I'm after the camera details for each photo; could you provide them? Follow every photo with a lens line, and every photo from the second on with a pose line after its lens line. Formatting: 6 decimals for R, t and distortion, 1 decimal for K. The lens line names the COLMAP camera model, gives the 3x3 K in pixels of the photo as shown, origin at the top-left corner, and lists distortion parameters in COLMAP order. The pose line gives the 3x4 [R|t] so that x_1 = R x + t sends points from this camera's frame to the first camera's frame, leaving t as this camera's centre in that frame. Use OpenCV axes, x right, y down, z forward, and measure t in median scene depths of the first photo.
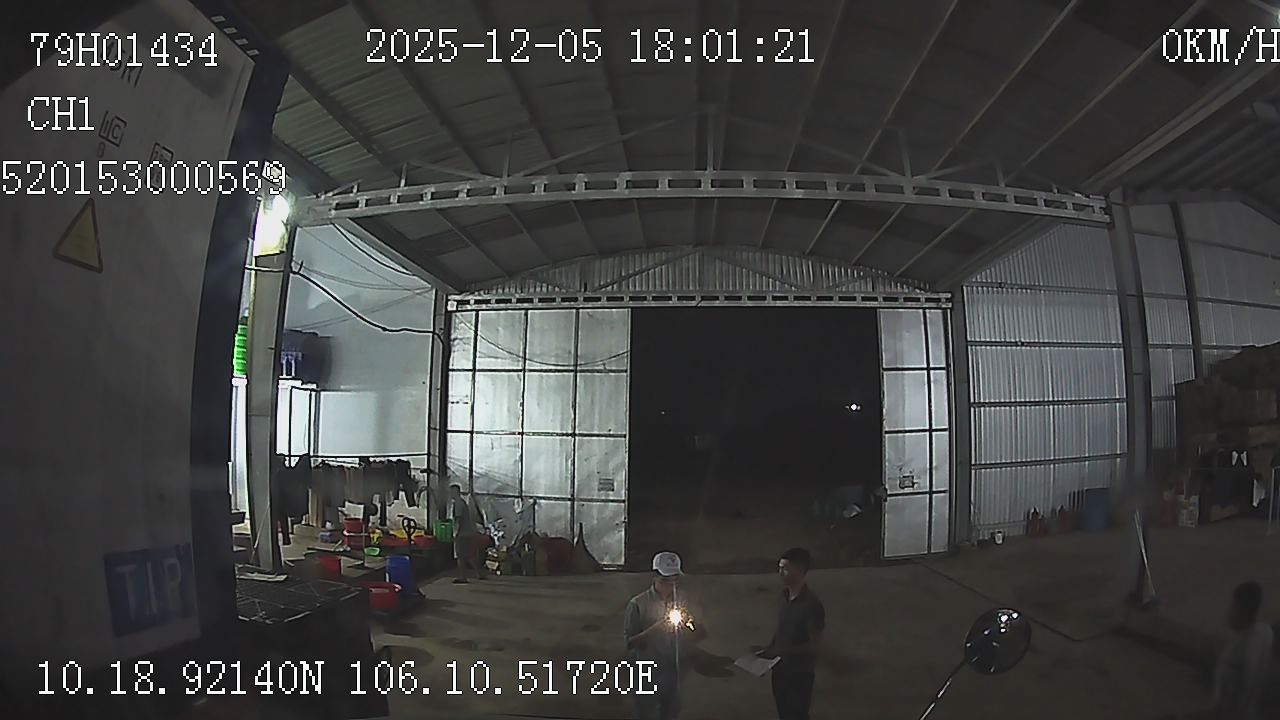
lens RADIAL K [[630.7, 0, 640.0], [0, 630.7, 360.0], [0, 0, 1]] dist [-0.000865, -0.000324]
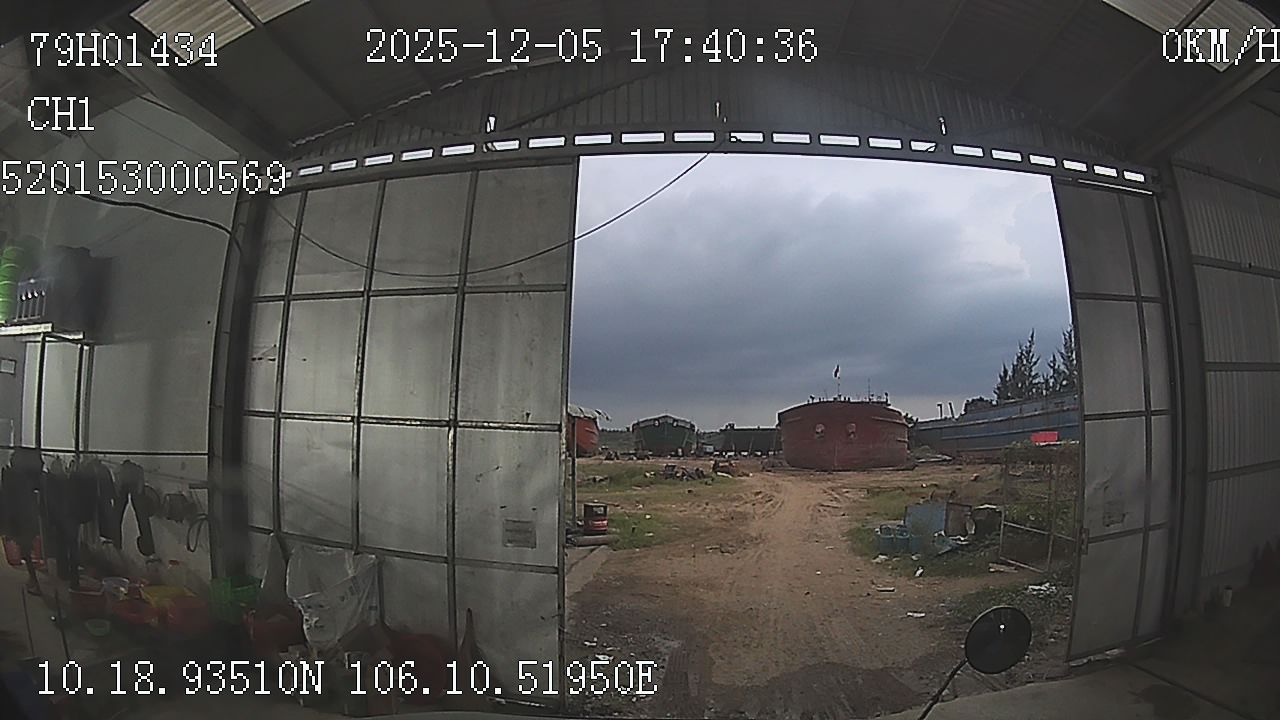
lens RADIAL K [[630.7, 0, 640.0], [0, 630.7, 360.0], [0, 0, 1]] dist [-0.000865, -0.000324]
pose [[0.999959, 0.002125, 0.008839, 0.027644], [-0.002545, 0.998859, 0.047686, 0.046426], [-0.008727, -0.047707, 0.998823, 0.508095]]
